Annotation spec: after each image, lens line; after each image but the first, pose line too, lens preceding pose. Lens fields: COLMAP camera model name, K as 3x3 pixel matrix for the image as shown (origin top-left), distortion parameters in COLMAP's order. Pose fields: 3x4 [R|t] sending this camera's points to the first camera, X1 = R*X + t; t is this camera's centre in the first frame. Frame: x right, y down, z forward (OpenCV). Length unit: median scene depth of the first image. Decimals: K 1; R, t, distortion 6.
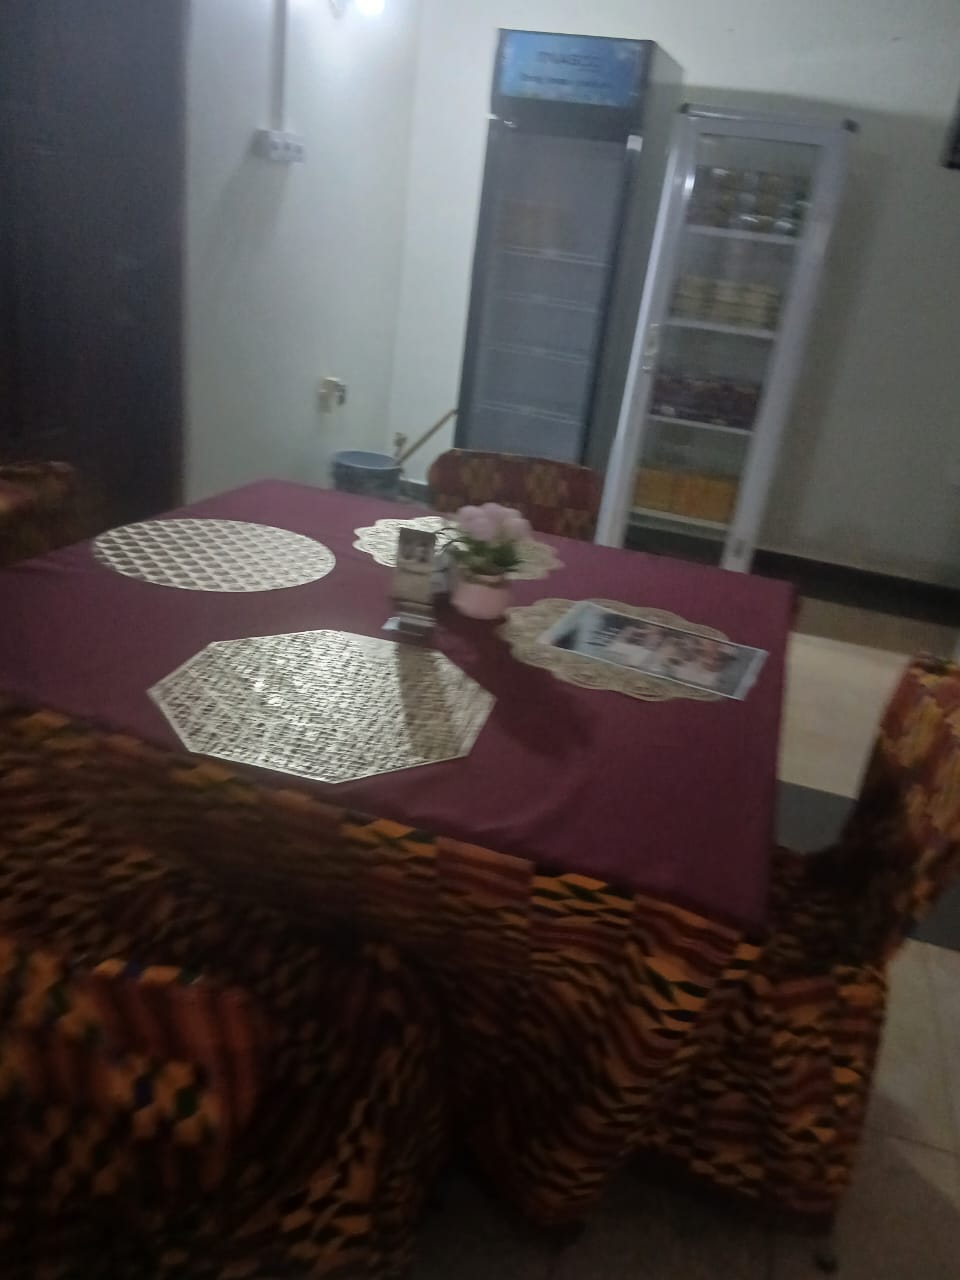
lens RADIAL K [[1002.9, 0, 479.9], [0, 1002.9, 665.5], [0, 0, 1]] dist [0.005373, 0.003789]
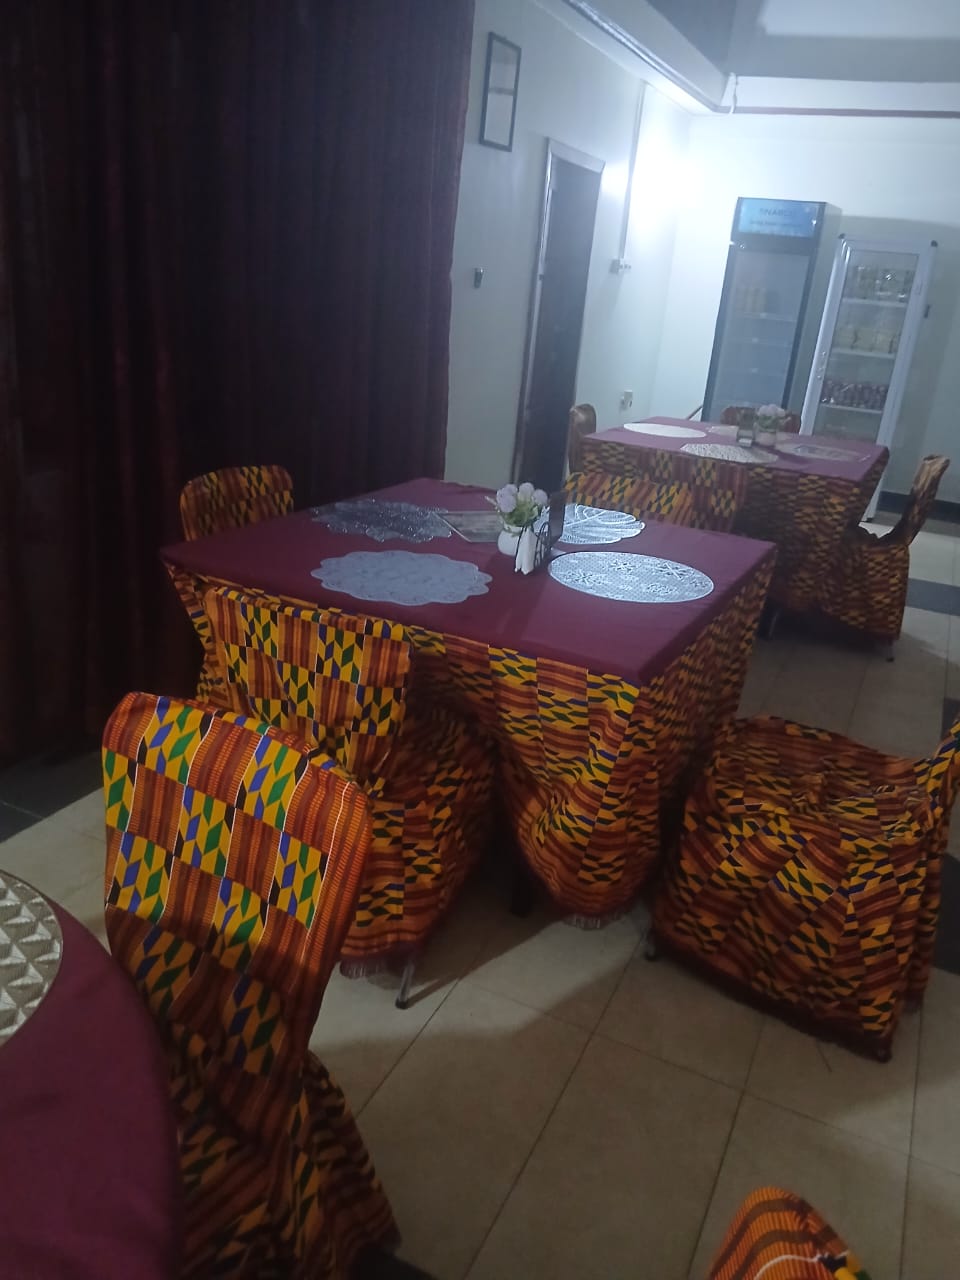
lens RADIAL K [[964.7, 0, 480.0], [0, 964.7, 640.0], [0, 0, 1]] dist [0.131534, -0.230800]
pose [[0.988437, 0.020365, -0.150262, -0.404435], [-0.029875, 0.997672, -0.061307, 0.754822], [0.148663, 0.065087, 0.986744, -1.993812]]
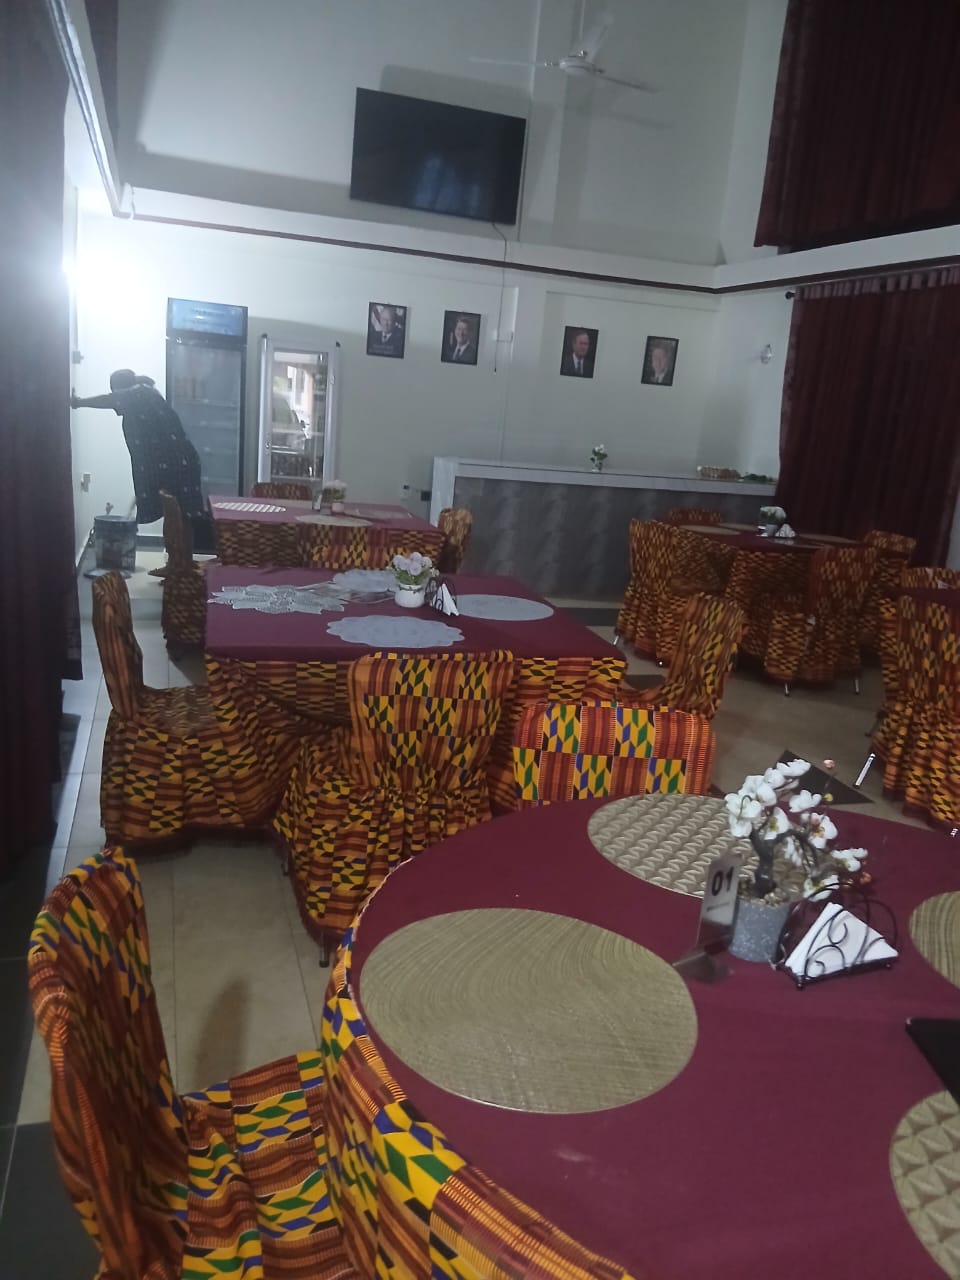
lens RADIAL K [[964.7, 0, 480.0], [0, 964.7, 640.0], [0, 0, 1]] dist [0.131534, -0.230800]
pose [[0.828872, -0.177997, 0.530367, -1.593602], [0.237338, 0.970373, -0.045251, 0.714096], [-0.506599, 0.163383, 0.846560, -2.257537]]
